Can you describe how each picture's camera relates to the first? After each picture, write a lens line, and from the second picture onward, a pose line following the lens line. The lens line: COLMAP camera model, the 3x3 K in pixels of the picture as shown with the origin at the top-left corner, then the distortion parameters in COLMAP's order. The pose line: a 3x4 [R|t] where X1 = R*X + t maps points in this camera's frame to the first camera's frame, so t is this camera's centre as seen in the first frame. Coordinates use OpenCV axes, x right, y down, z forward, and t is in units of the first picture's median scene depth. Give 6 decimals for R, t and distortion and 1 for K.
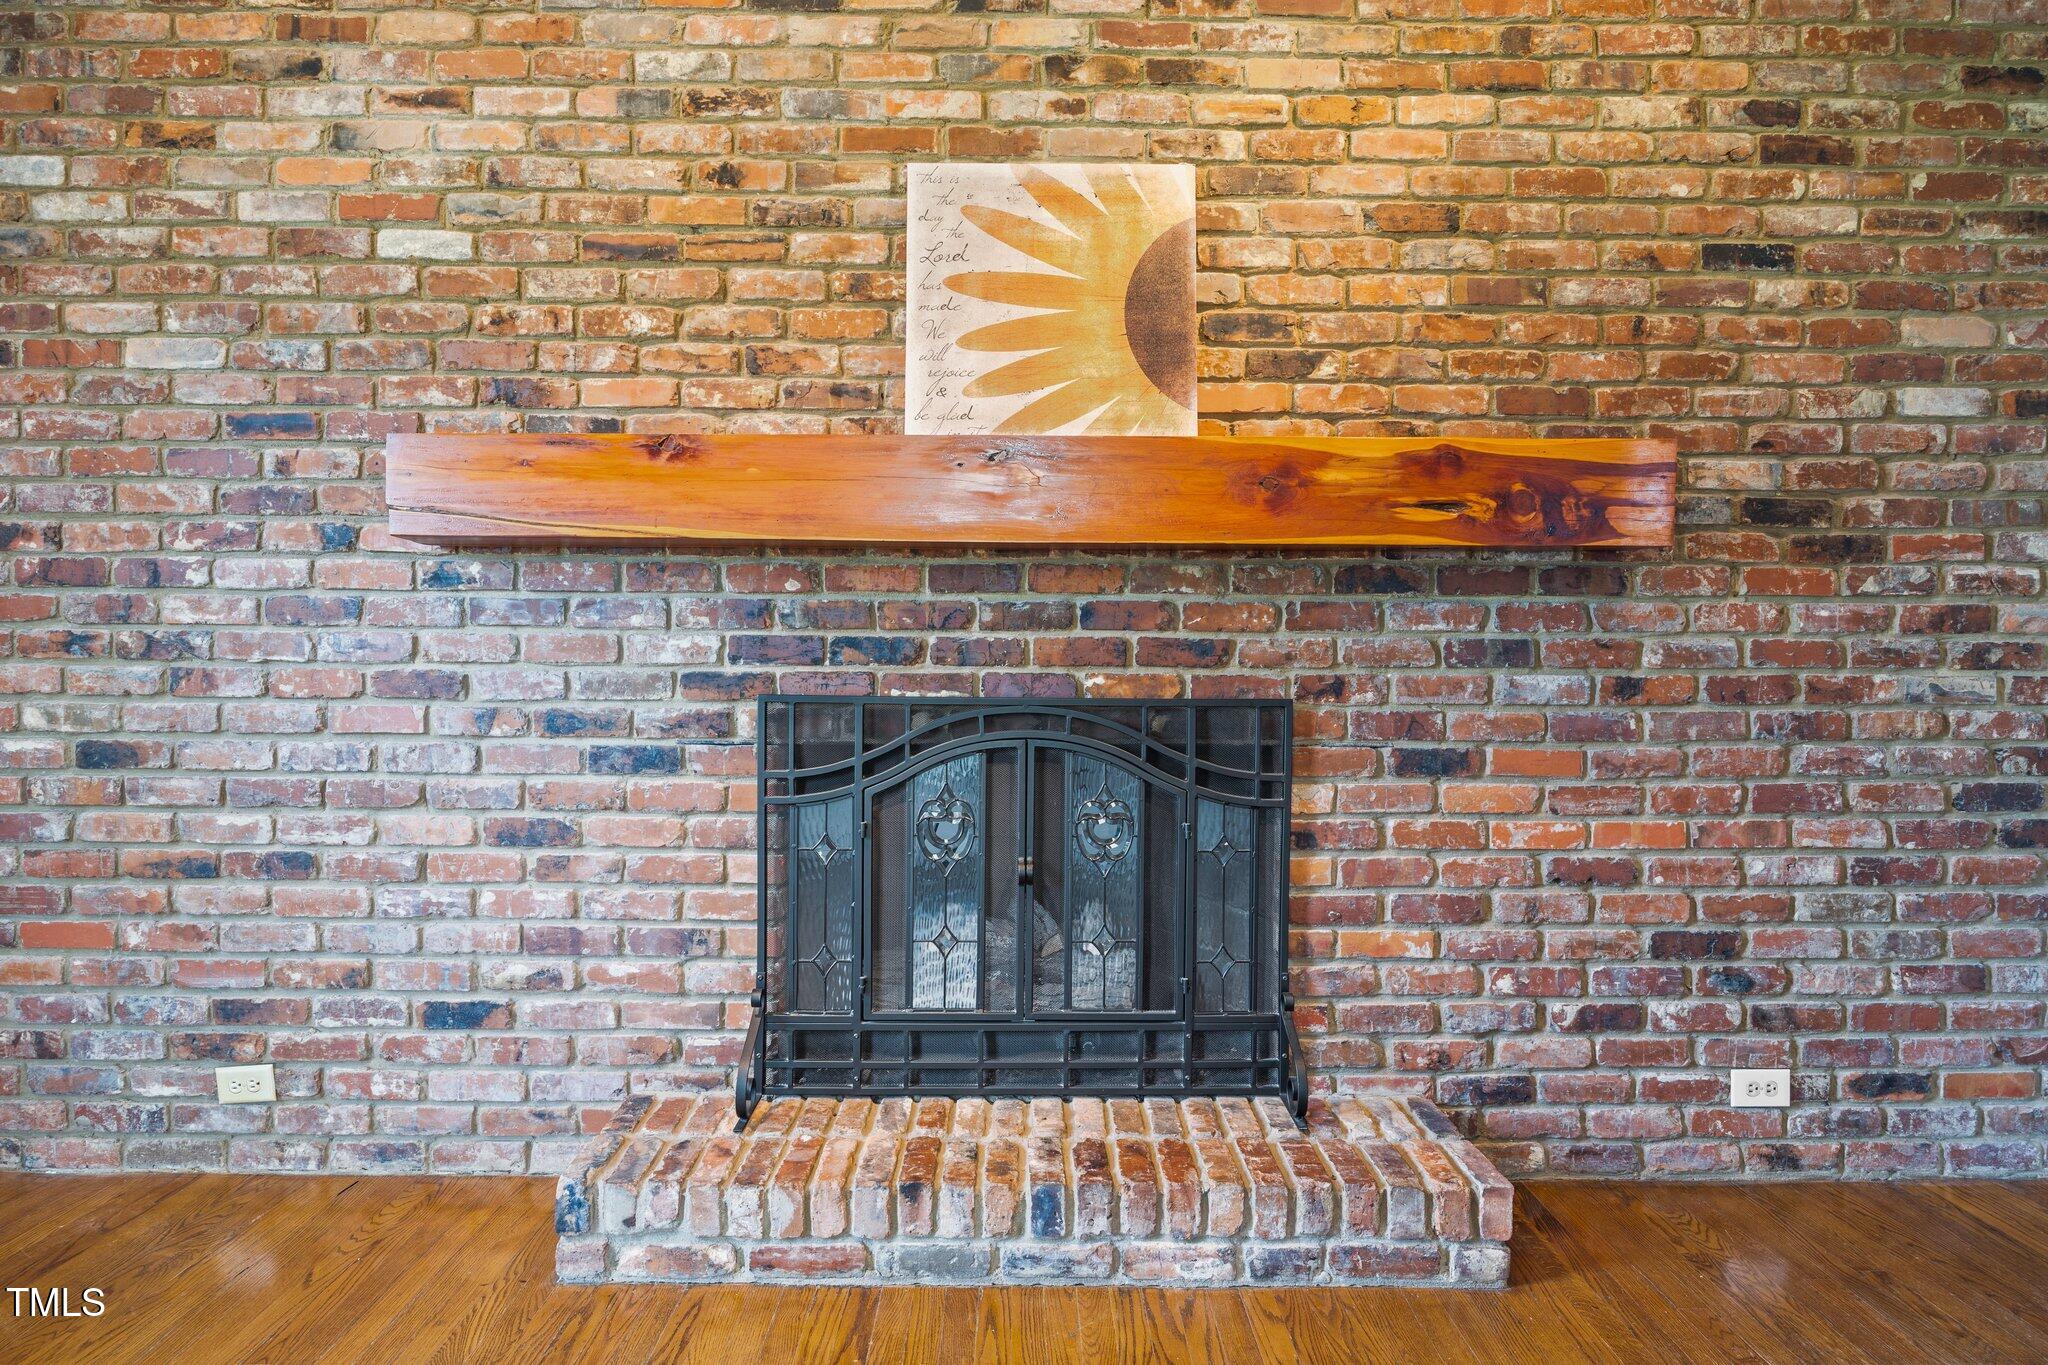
lens RADIAL K [[1166.0, 0, 1024.0], [0, 1166.0, 682.5], [0, 0, 1]] dist [-0.007925, -0.000824]
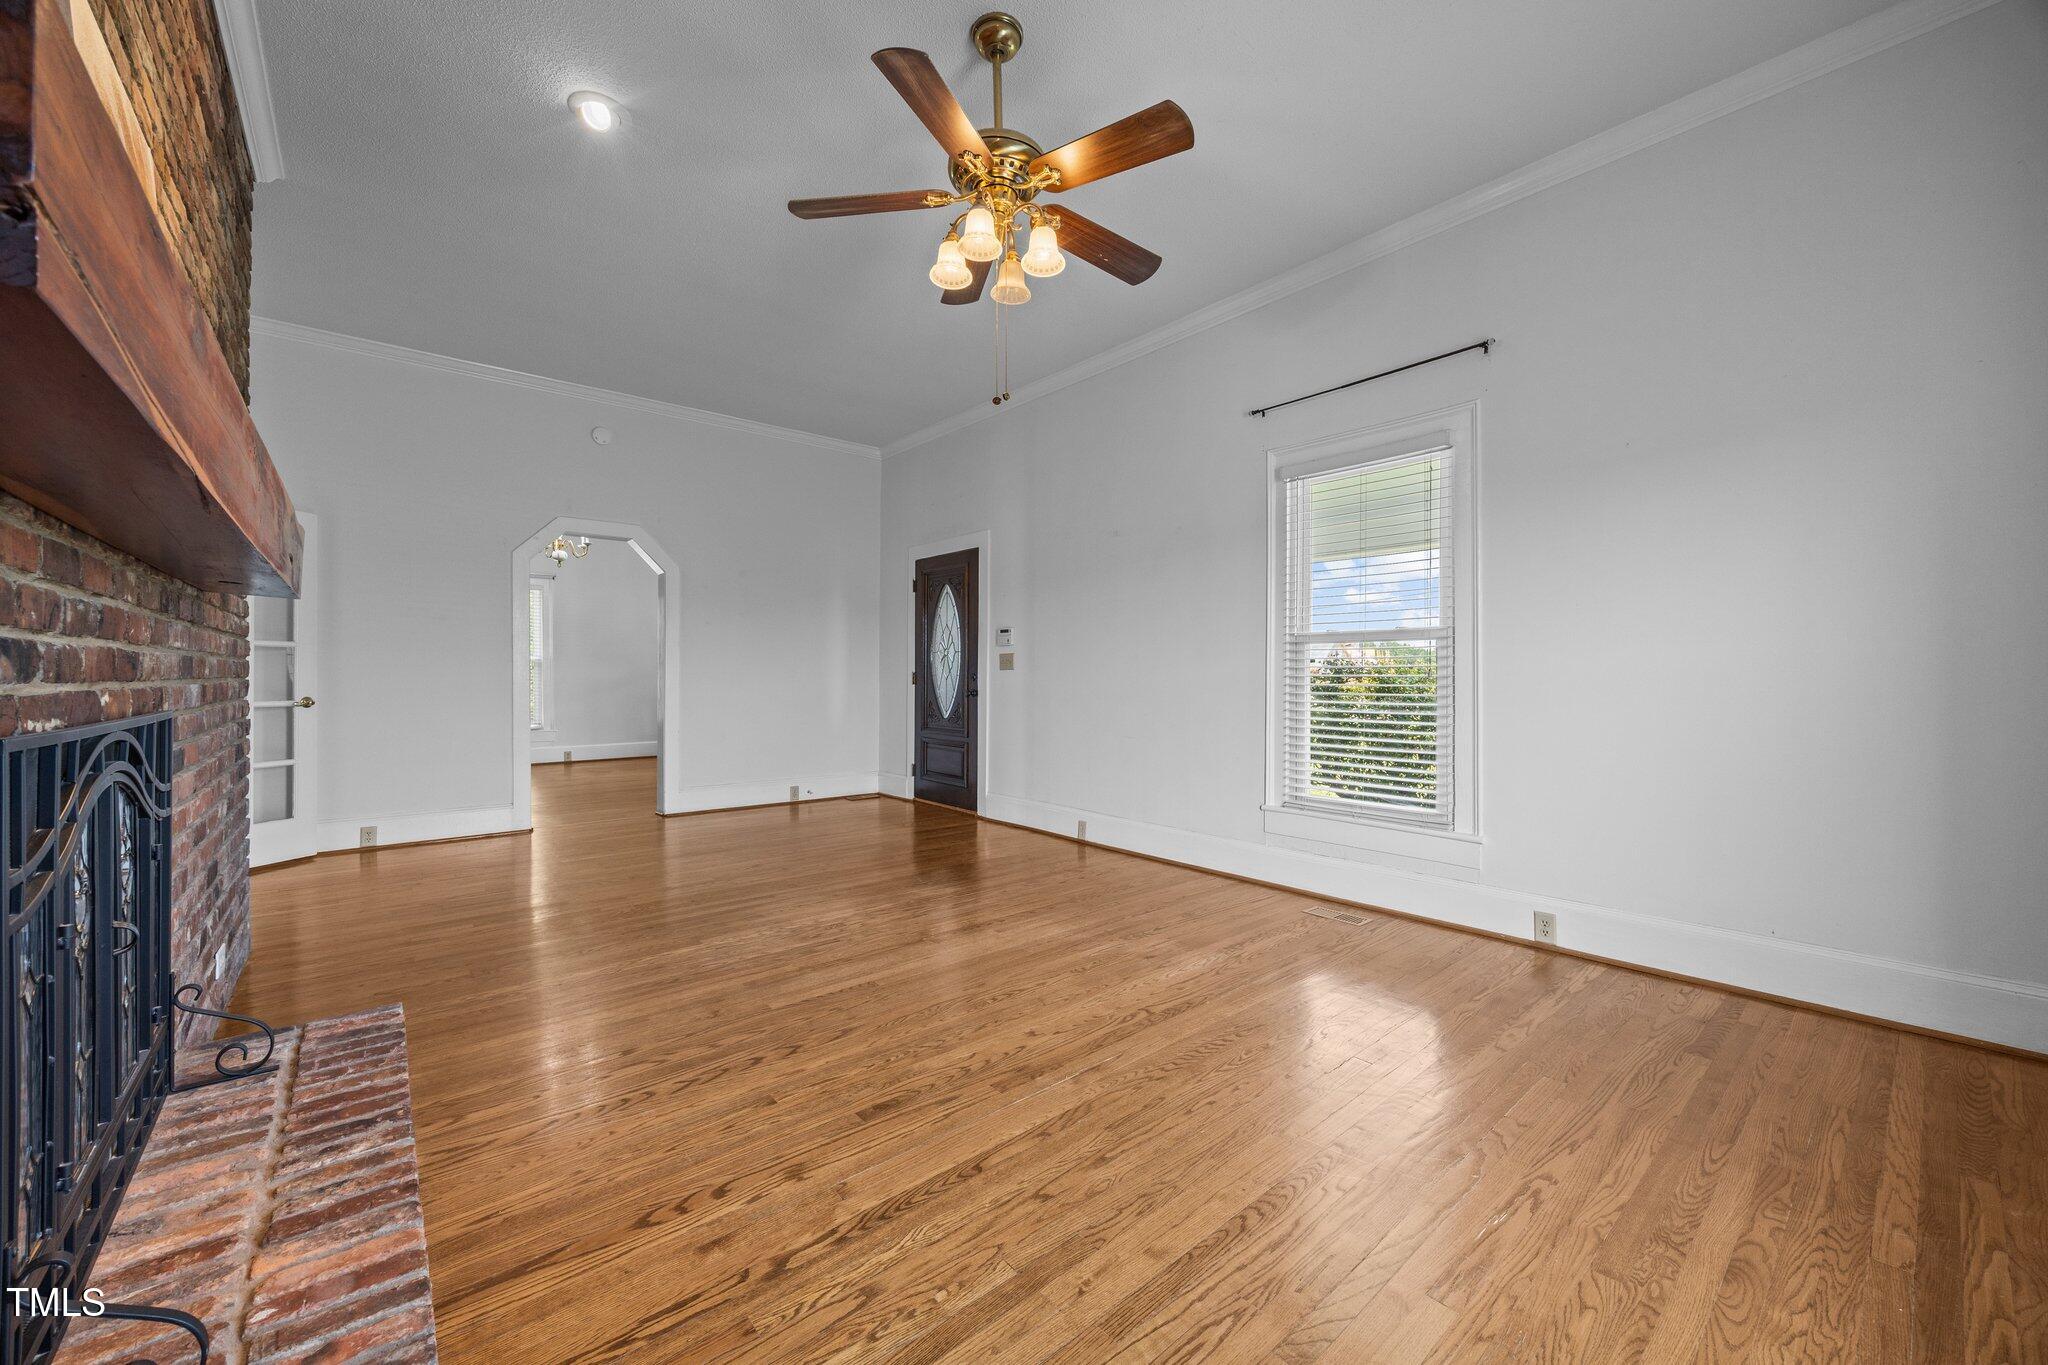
lens RADIAL K [[783.9, 0, 1032.6], [0, 783.9, 674.7], [0, 0, 1]] dist [-0.002582, 0.000080]
pose [[-0.642142, -0.003129, 0.766580, -0.805408], [0.004897, 0.999955, 0.008184, -0.018179], [-0.766570, 0.009010, -0.642097, 0.855138]]
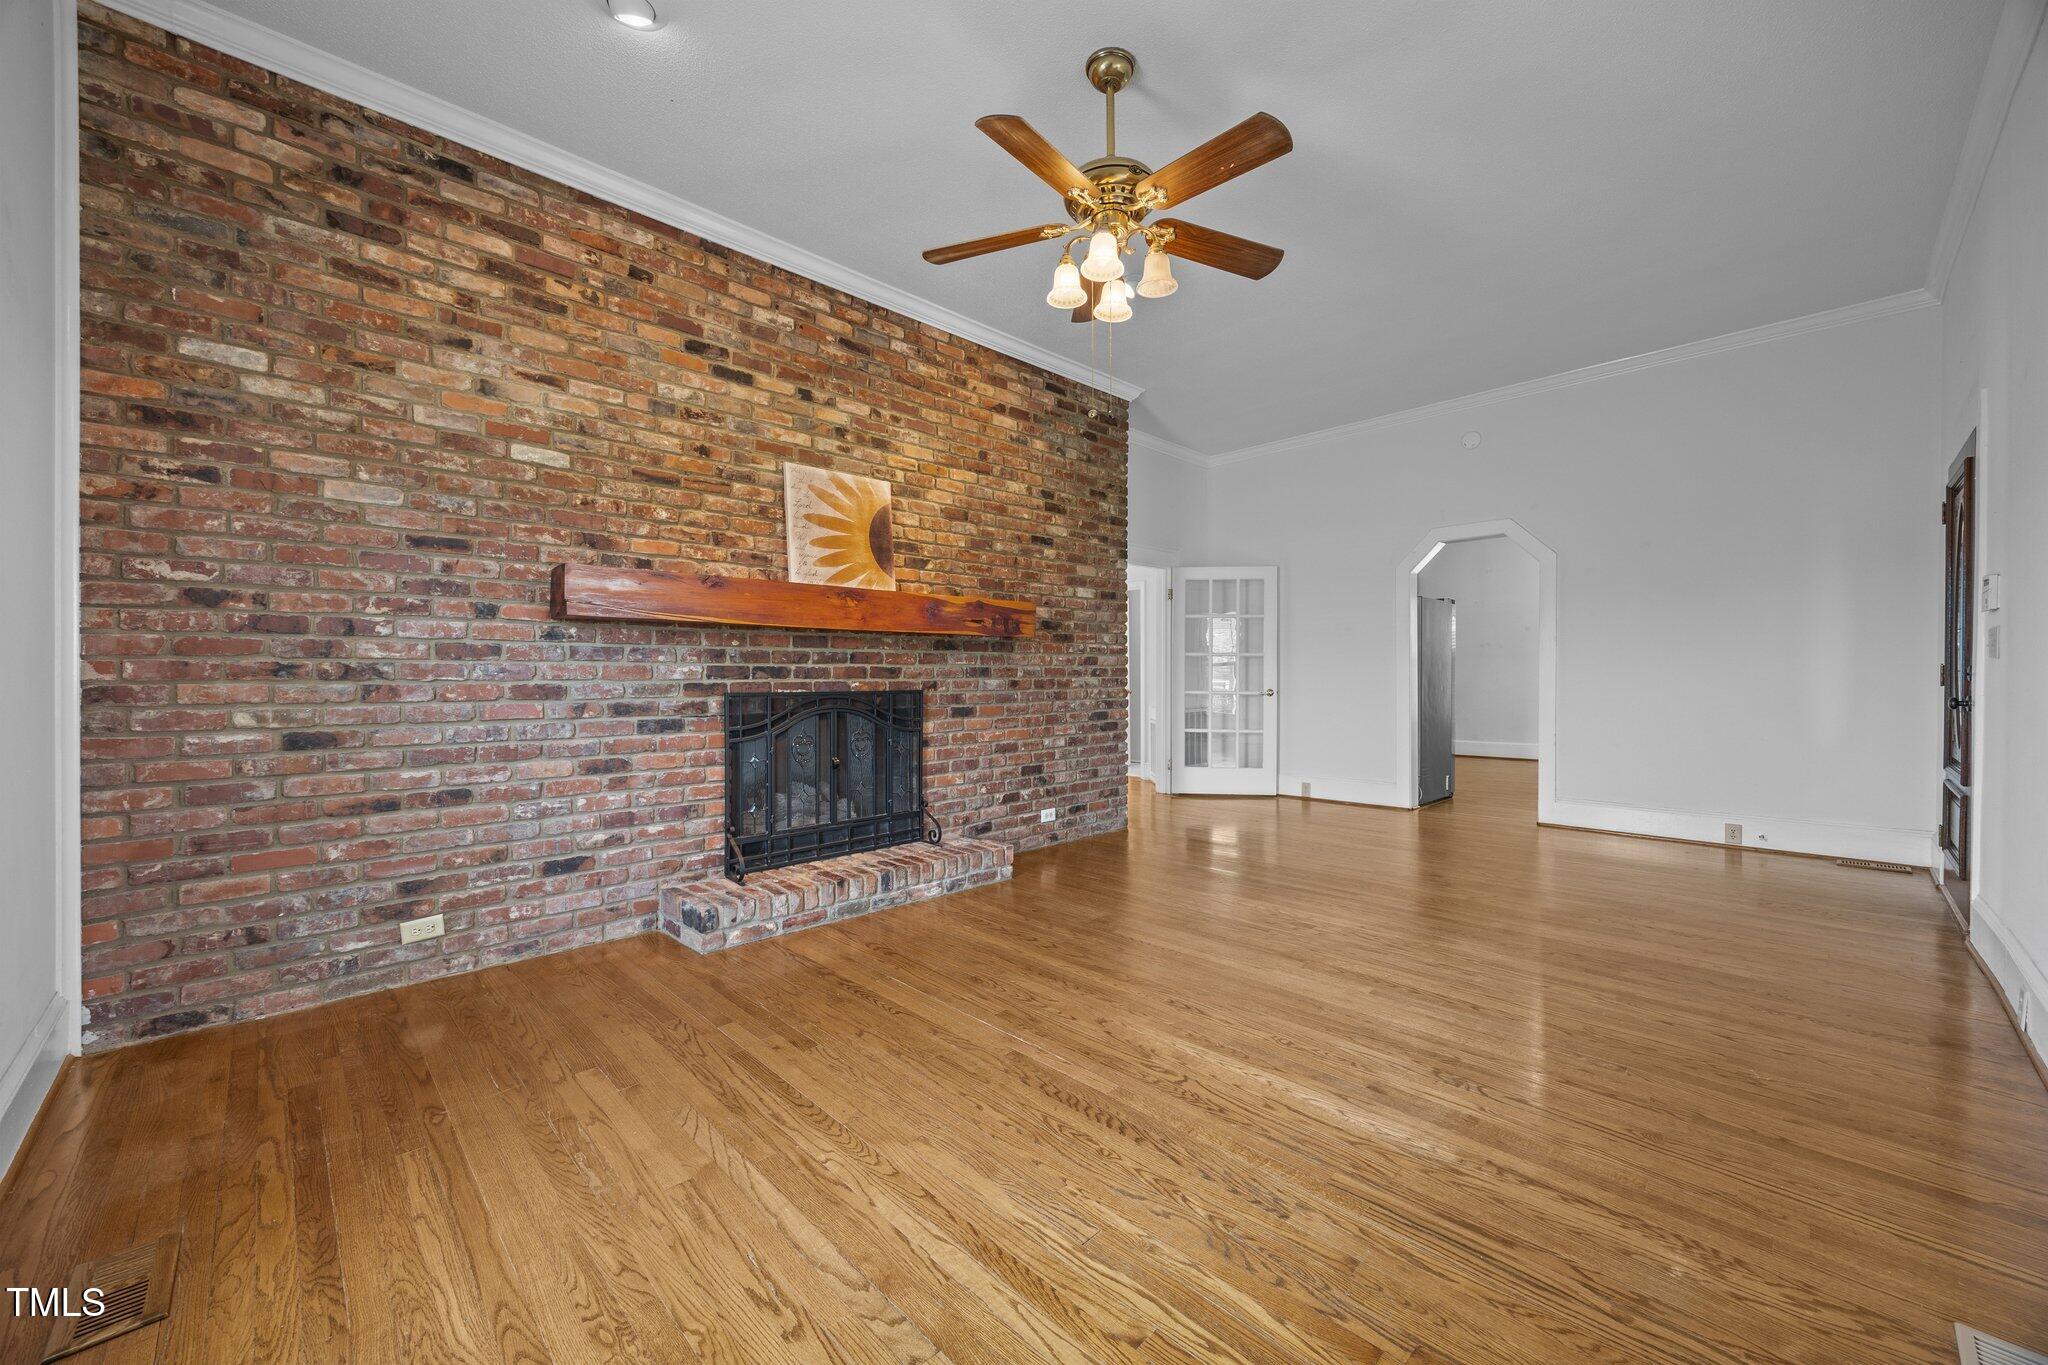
lens RADIAL K [[778.0, 0, 1028.9], [0, 778.0, 682.6], [0, 0, 1]] dist [0.001659, 0.000149]
pose [[0.722333, -0.014048, 0.691402, -0.813382], [0.016278, 0.999862, 0.003309, -0.004277], [-0.691353, 0.008864, 0.722462, -0.441395]]
